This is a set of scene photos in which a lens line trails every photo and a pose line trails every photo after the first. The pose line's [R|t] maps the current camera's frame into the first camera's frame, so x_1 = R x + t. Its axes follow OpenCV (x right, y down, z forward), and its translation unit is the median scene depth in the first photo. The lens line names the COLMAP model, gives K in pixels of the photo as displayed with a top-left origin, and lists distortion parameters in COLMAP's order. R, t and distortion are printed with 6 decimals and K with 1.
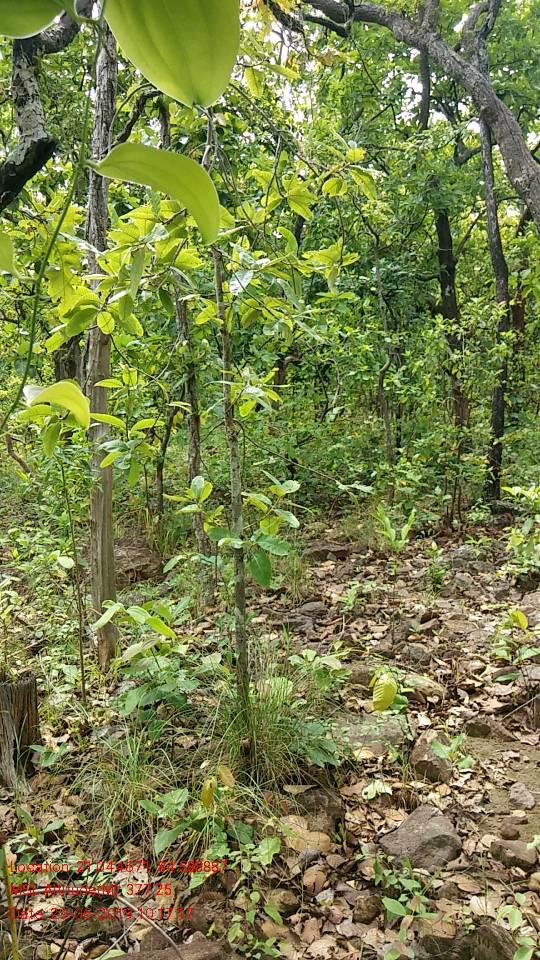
lens RADIAL K [[733.2, 0, 270.0], [0, 733.2, 480.0], [0, 0, 1]] dist [0.075067, -0.145925]
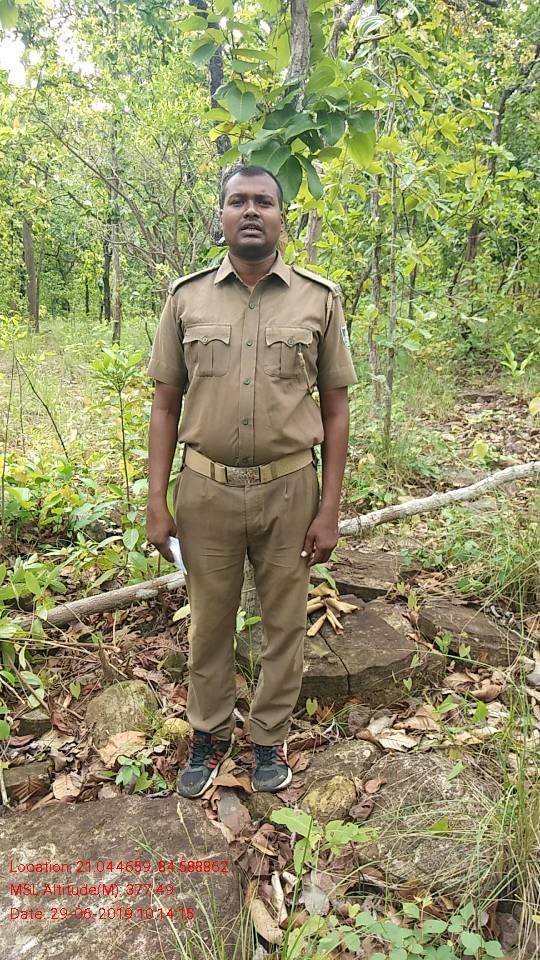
lens RADIAL K [[733.2, 0, 270.0], [0, 733.2, 480.0], [0, 0, 1]] dist [0.075067, -0.145925]
pose [[0.966178, 0.101099, -0.237233, 0.075590], [-0.062491, 0.984318, 0.164965, 0.082214], [0.250191, -0.144561, 0.957344, -0.461090]]
